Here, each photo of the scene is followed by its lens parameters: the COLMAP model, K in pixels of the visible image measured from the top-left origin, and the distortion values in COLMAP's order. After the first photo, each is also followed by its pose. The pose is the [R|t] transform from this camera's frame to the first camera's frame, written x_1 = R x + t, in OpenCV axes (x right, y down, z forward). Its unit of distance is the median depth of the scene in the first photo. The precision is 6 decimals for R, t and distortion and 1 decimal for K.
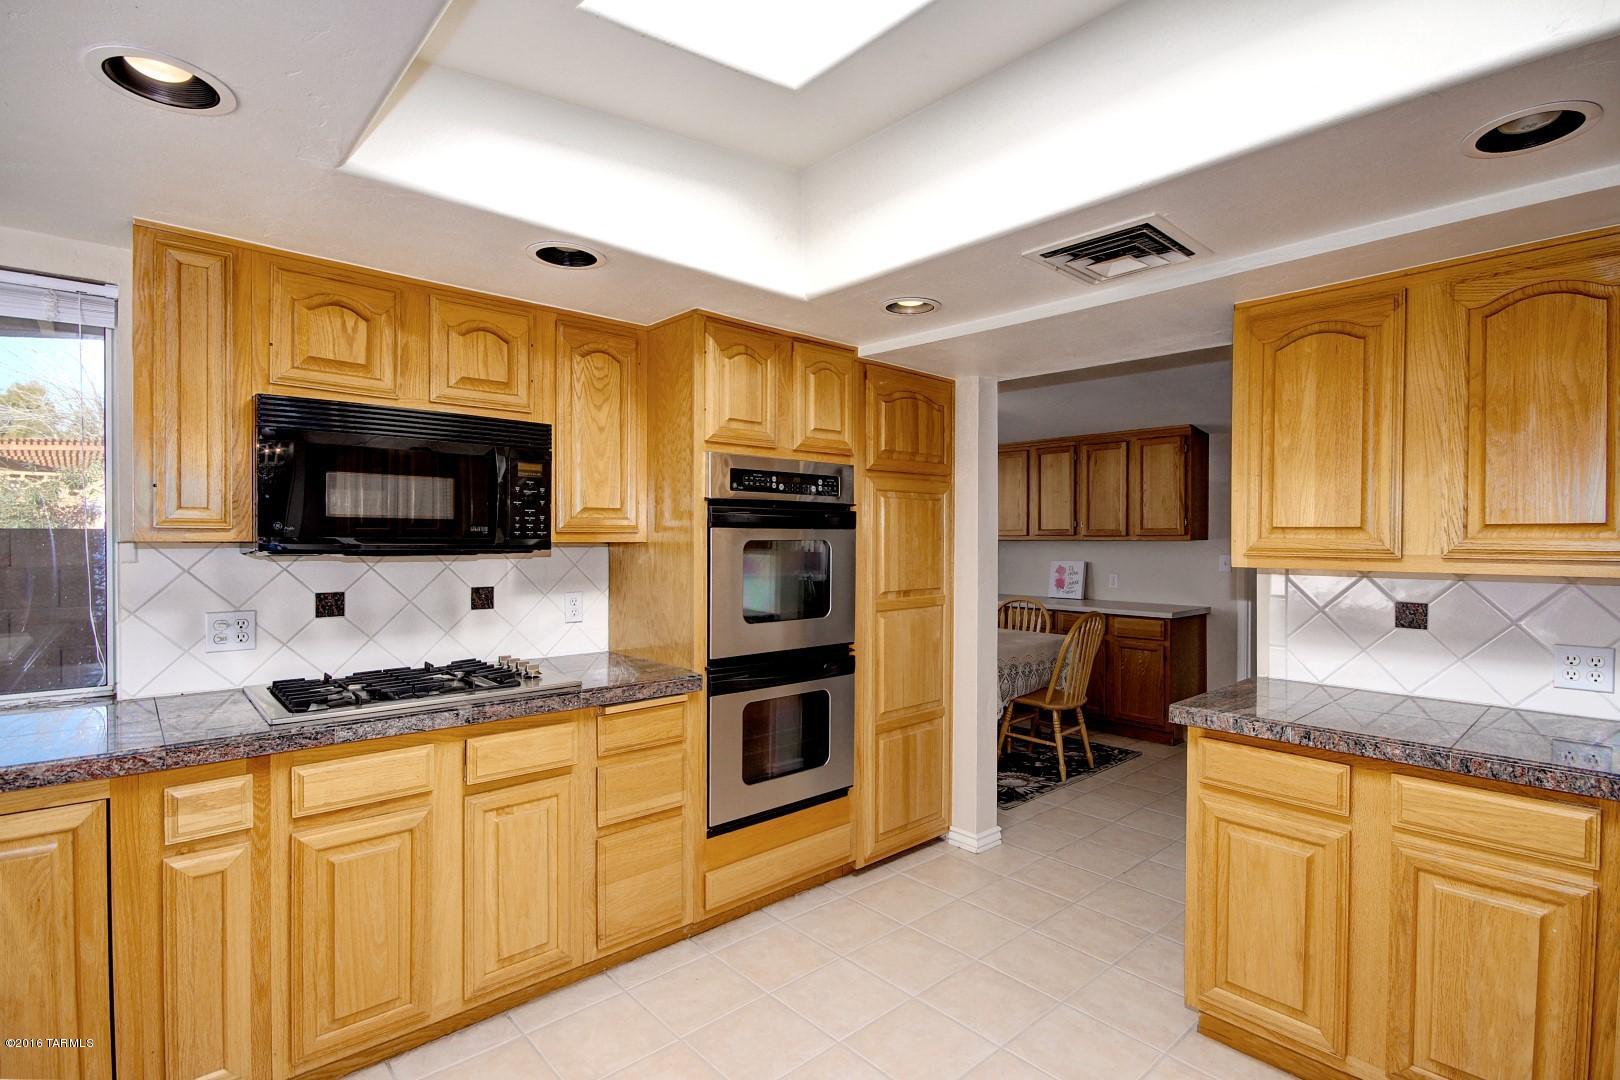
lens RADIAL K [[770.6, 0, 810.0], [0, 770.6, 540.0], [0, 0, 1]] dist [0.000145, 0.000053]
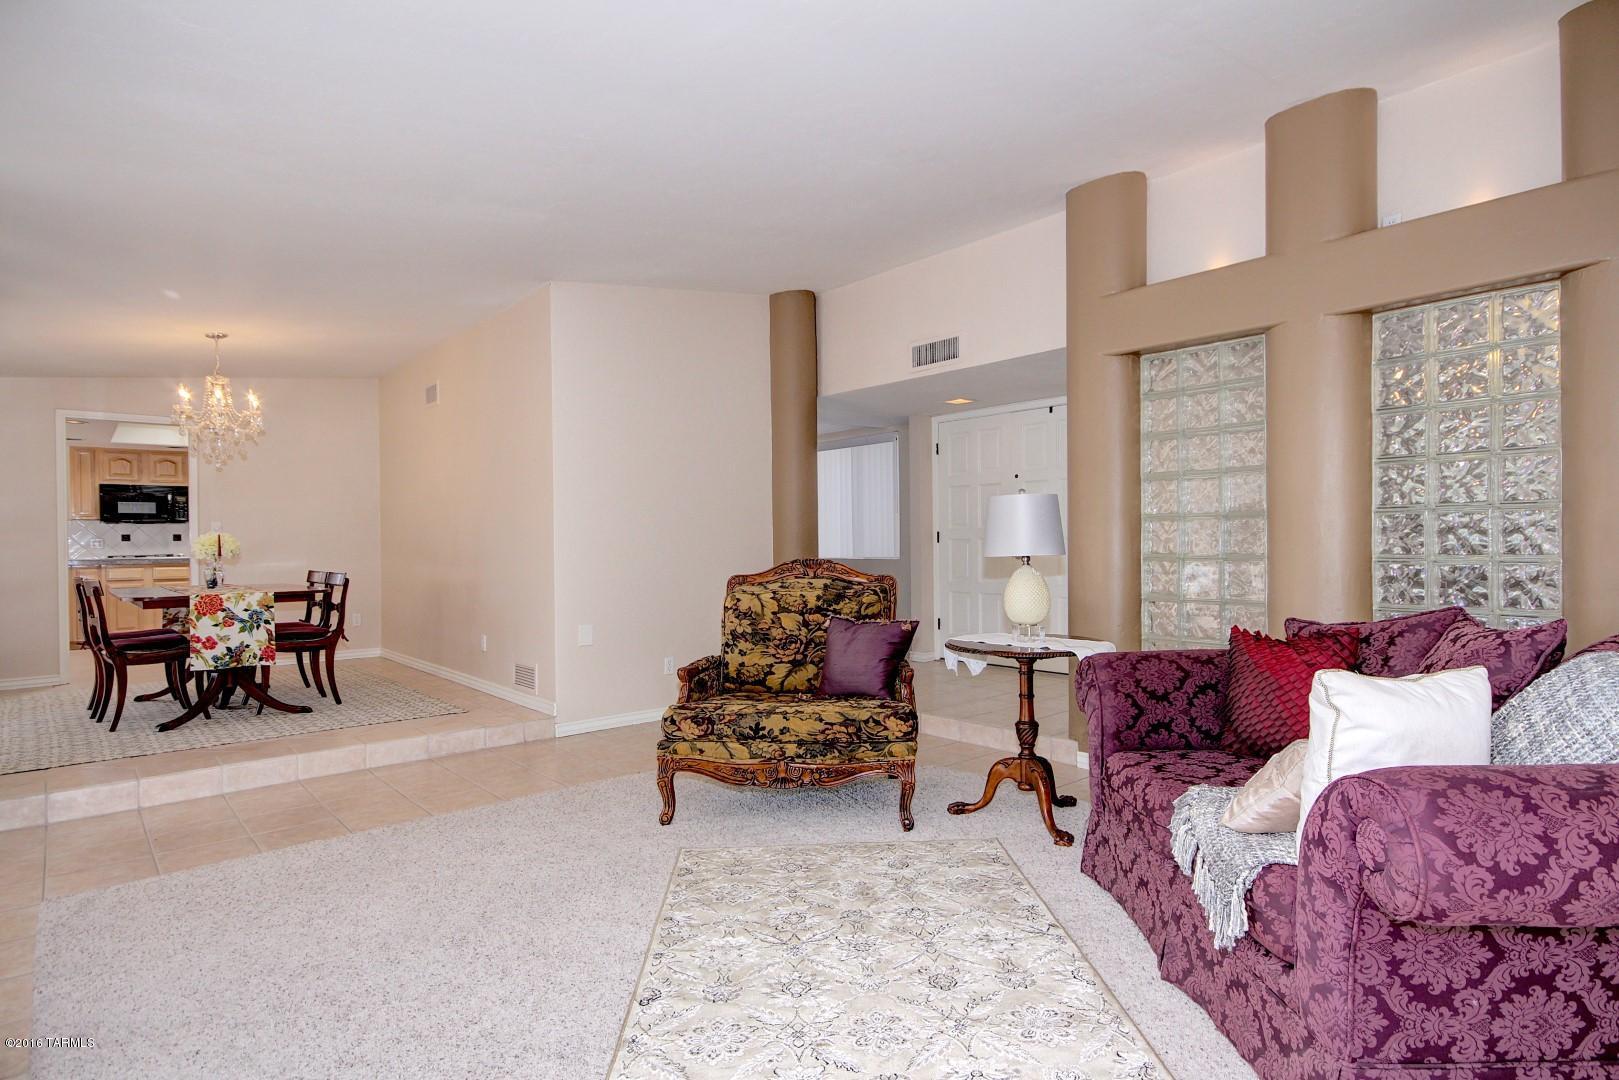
lens RADIAL K [[851.2, 0, 809.5], [0, 851.2, 540.0], [0, 0, 1]] dist [0.000076, -0.000053]
pose [[0.999570, -0.015767, -0.024715, 2.789644], [0.015764, 0.999876, -0.000293, 0.152451], [0.024717, -0.000096, 0.999694, -3.029396]]
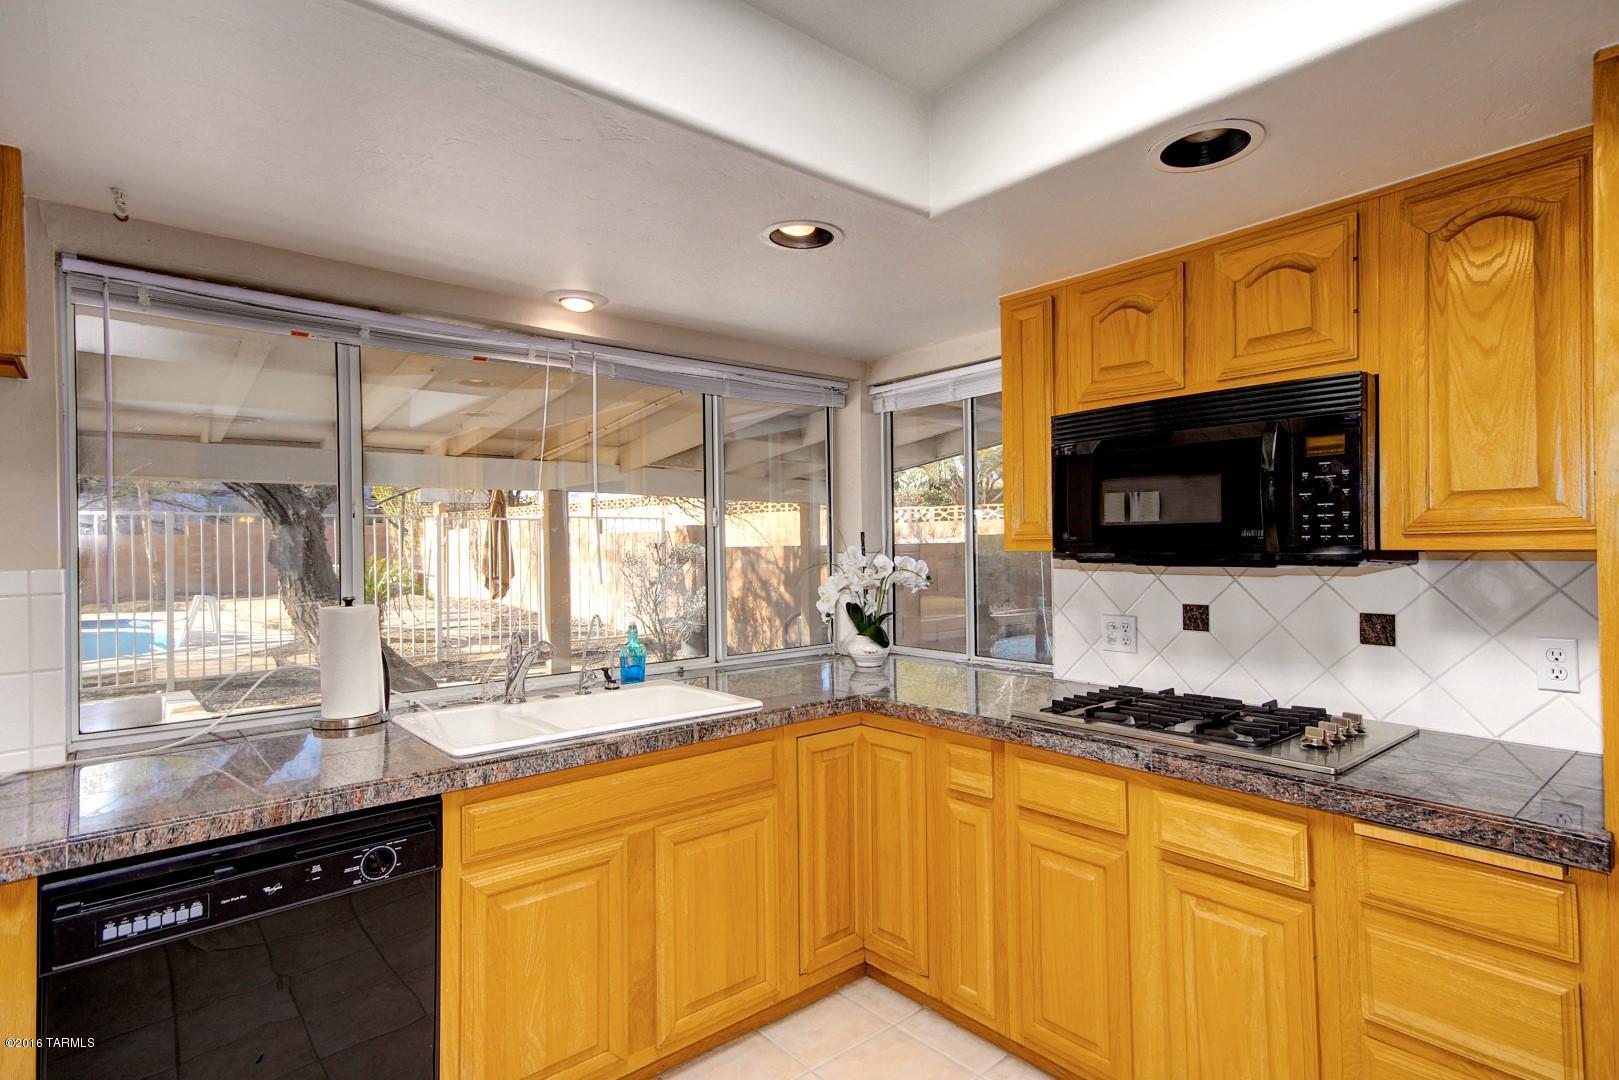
lens RADIAL K [[834.7, 0, 842.0], [0, 834.7, 539.3], [0, 0, 1]] dist [-0.000107, 0.024020]
pose [[-0.012529, -0.014457, -0.999817, 0.412994], [0.007701, 0.999864, -0.014555, 0.000575], [0.999892, -0.007882, -0.012416, 0.613337]]
